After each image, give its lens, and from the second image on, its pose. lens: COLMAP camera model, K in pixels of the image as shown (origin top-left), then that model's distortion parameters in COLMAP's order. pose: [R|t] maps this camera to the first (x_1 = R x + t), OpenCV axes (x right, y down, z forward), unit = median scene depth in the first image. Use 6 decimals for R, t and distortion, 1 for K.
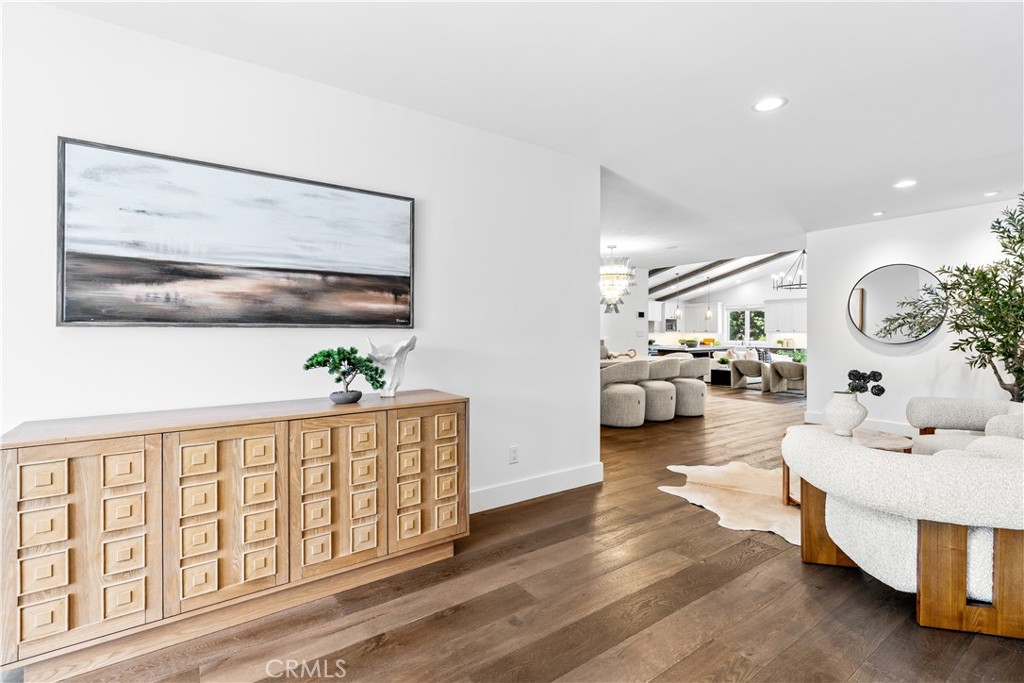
lens RADIAL K [[472.7, 0, 511.5], [0, 472.7, 336.7], [0, 0, 1]] dist [-0.011410, -0.000123]
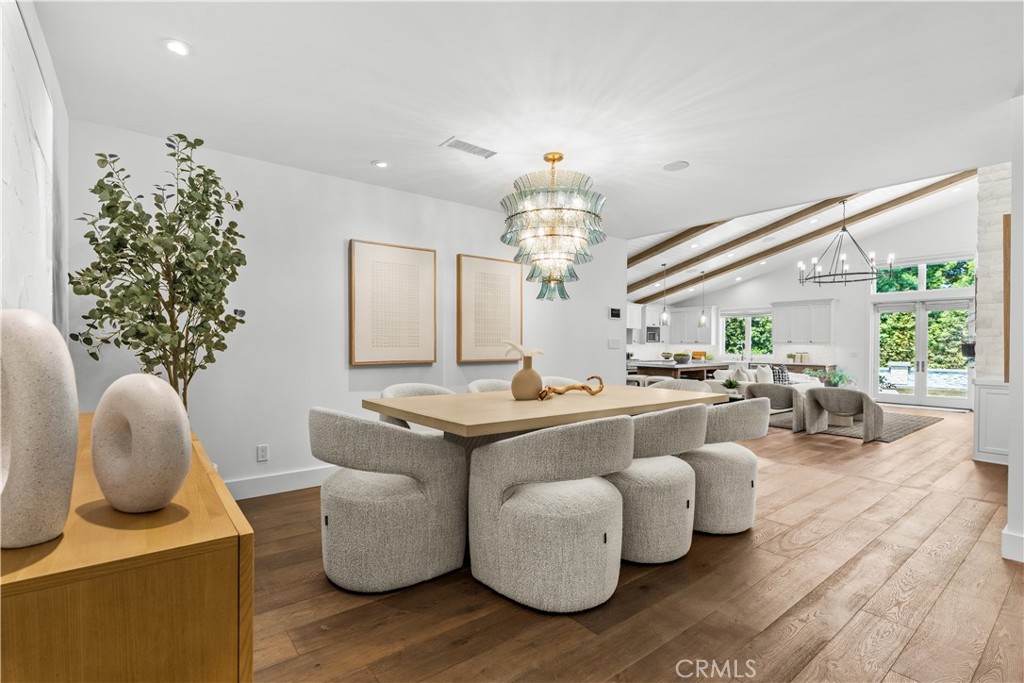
lens RADIAL K [[479.1, 0, 514.5], [0, 479.1, 349.4], [0, 0, 1]] dist [-0.007068, 0.000137]
pose [[0.998341, 0.003283, 0.057491, 0.077959], [-0.003407, 0.999992, 0.002063, -0.000363], [-0.057484, -0.002256, 0.998344, 0.278441]]
